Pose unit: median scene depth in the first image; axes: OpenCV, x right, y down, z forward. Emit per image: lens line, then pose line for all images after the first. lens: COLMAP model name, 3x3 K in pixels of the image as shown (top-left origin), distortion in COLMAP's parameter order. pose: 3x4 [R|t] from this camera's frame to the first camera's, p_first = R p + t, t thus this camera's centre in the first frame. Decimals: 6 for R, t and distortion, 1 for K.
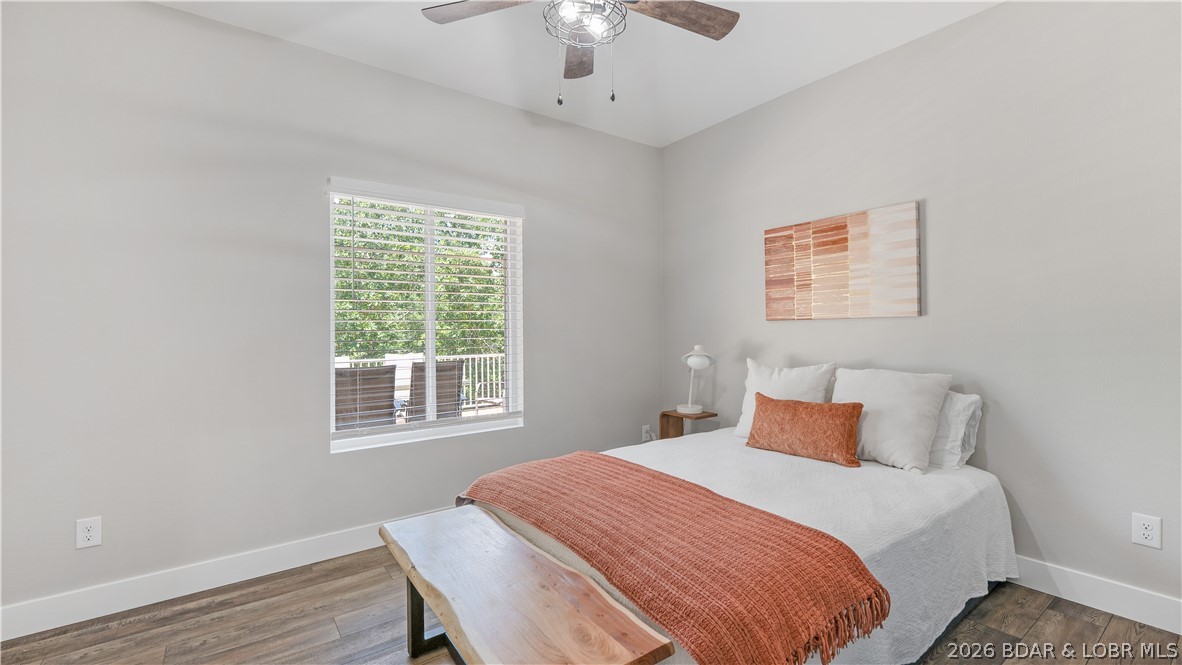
lens RADIAL K [[489.6, 0, 584.2], [0, 489.6, 324.7], [0, 0, 1]] dist [0.000745, -0.001745]
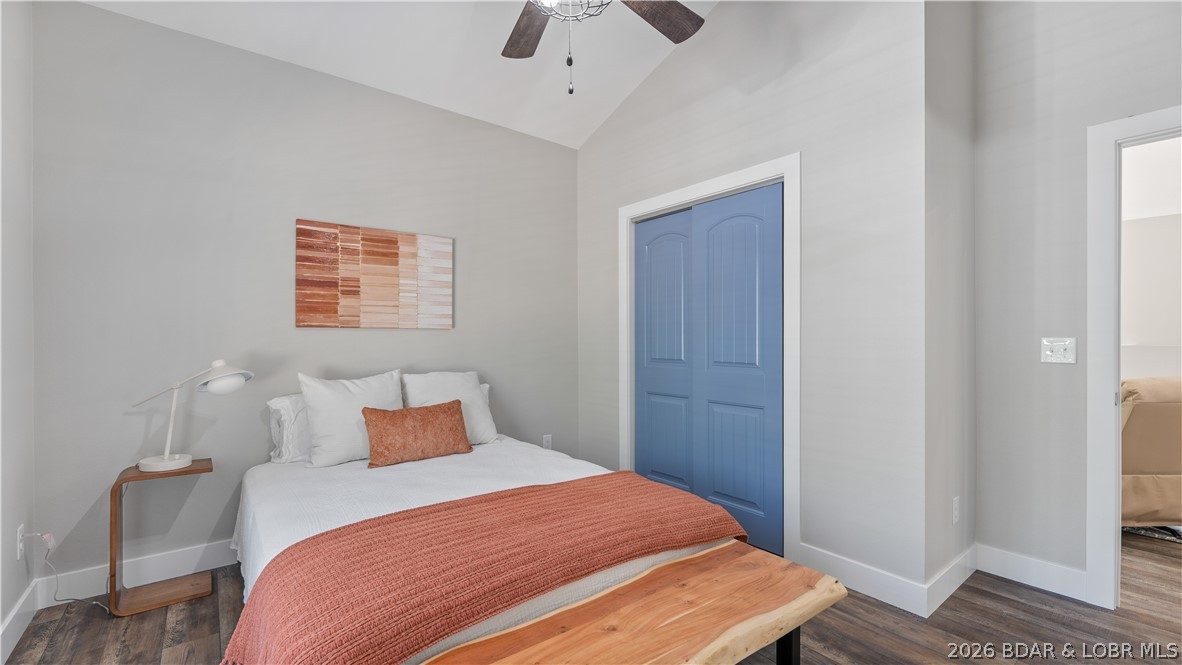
lens RADIAL K [[489.6, 0, 587.8], [0, 489.6, 337.0], [0, 0, 1]] dist [0.000745, -0.001745]
pose [[-0.023196, 0.013230, 0.999643, -0.546816], [-0.011148, 0.999847, -0.013492, 0.016096], [-0.999669, -0.011457, -0.023045, 0.605830]]
